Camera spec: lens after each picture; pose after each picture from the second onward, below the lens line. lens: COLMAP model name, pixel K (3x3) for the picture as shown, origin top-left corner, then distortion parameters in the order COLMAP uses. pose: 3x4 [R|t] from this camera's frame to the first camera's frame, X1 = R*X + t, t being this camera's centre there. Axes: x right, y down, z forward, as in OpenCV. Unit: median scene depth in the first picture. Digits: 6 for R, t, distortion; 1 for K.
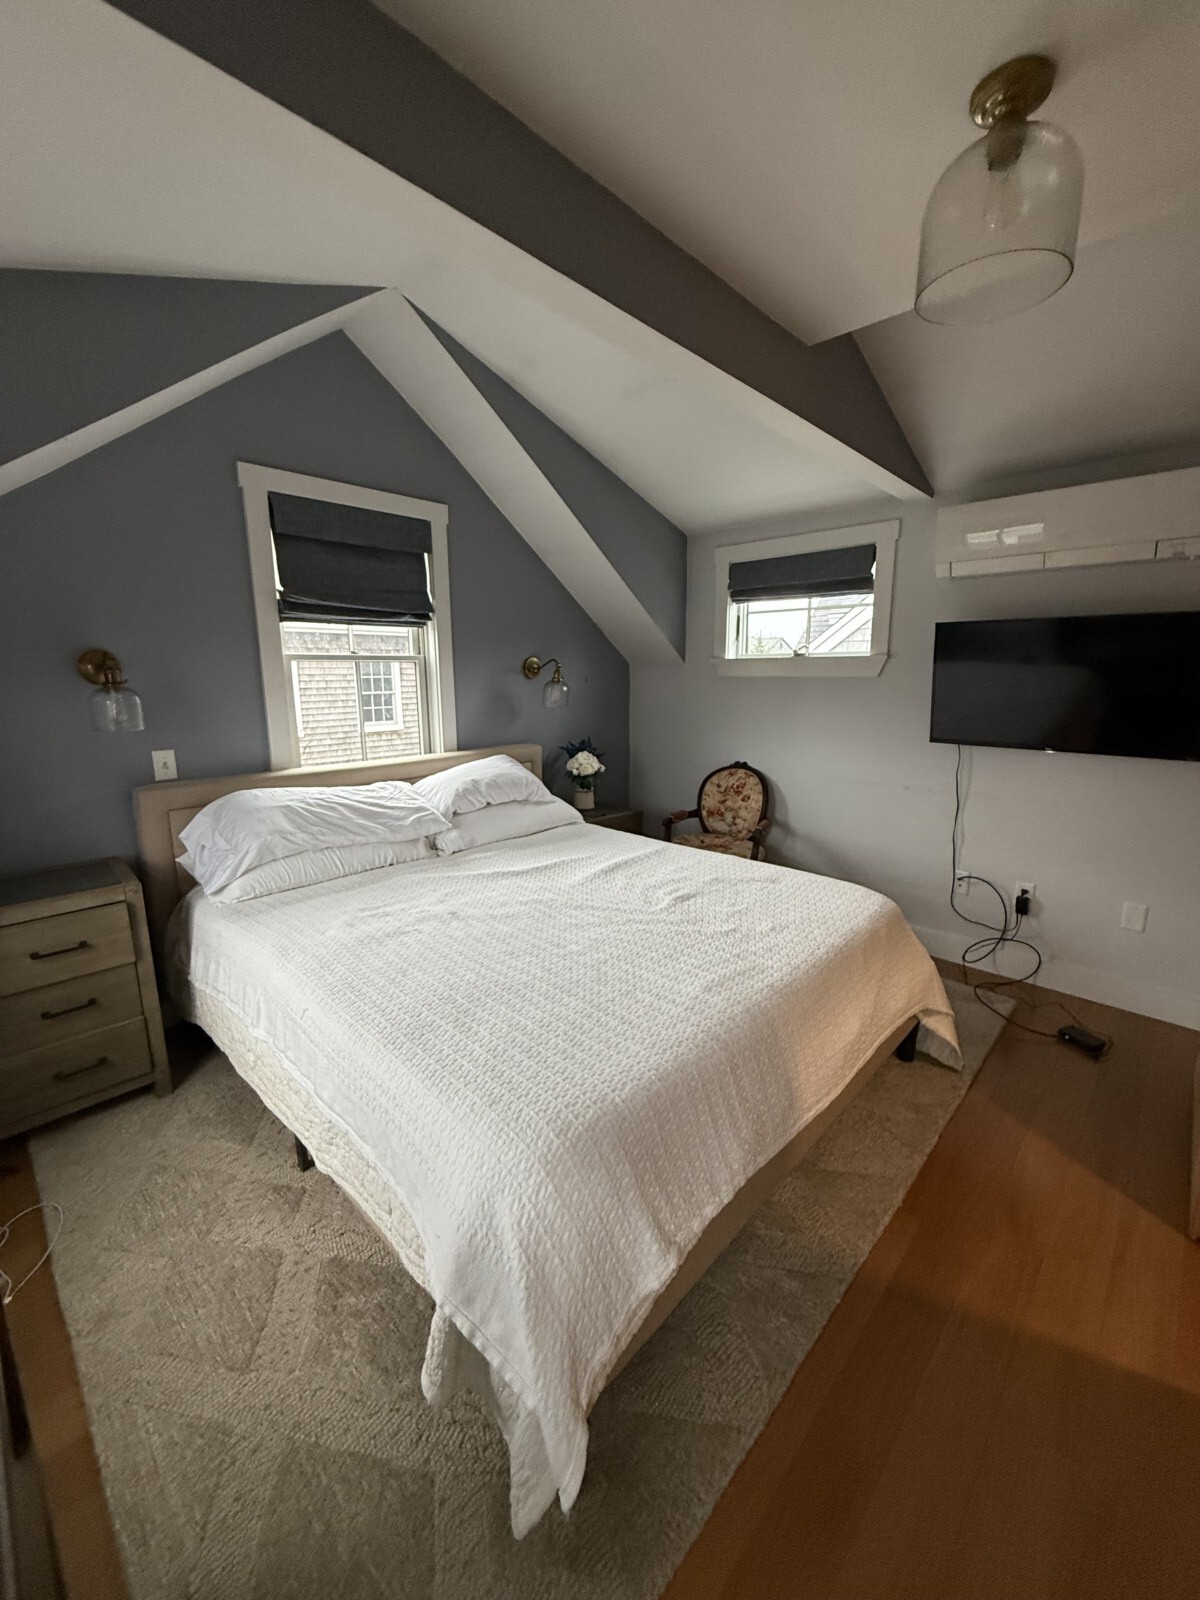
lens RADIAL K [[637.5, 0, 603.7], [0, 637.5, 794.3], [0, 0, 1]] dist [0.000040, -0.000020]
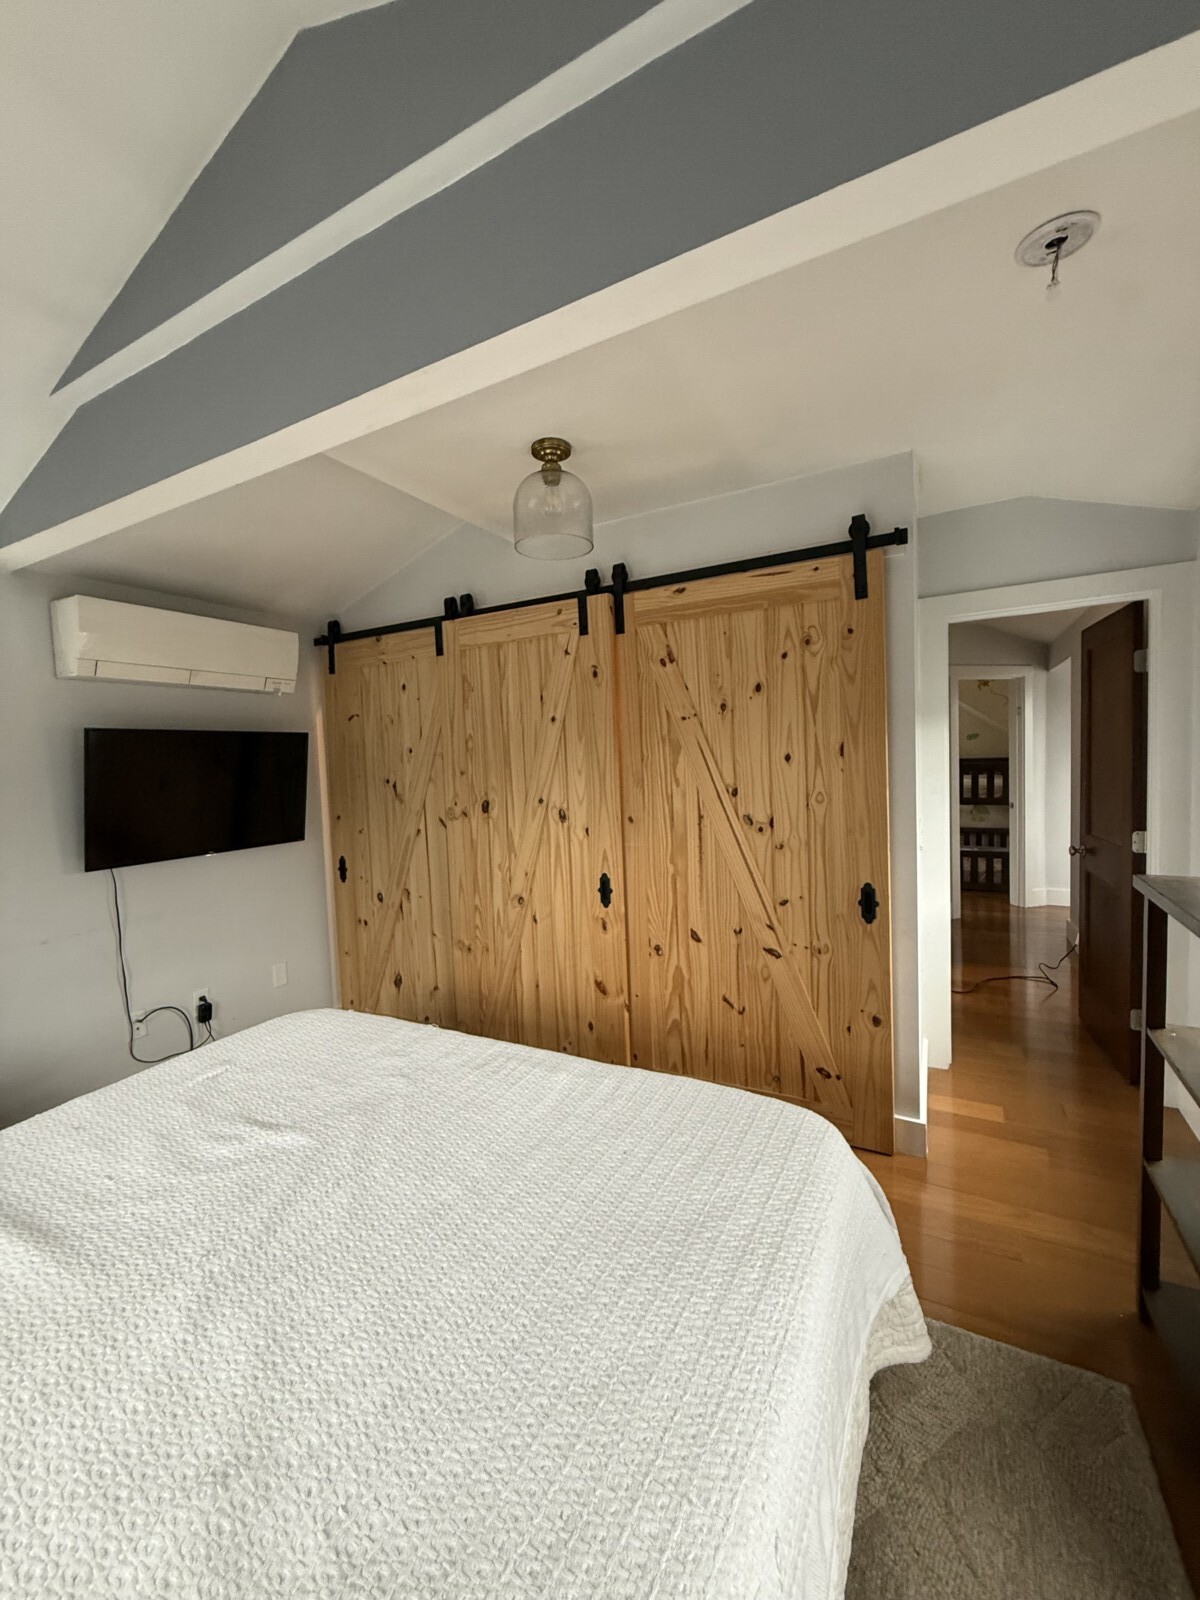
lens RADIAL K [[637.5, 0, 603.7], [0, 637.5, 794.3], [0, 0, 1]] dist [0.000040, -0.000020]
pose [[-0.257392, -0.044863, 0.965265, -0.509301], [0.220485, 0.969844, 0.103869, -0.138434], [-0.940817, 0.239561, -0.239739, 0.655730]]
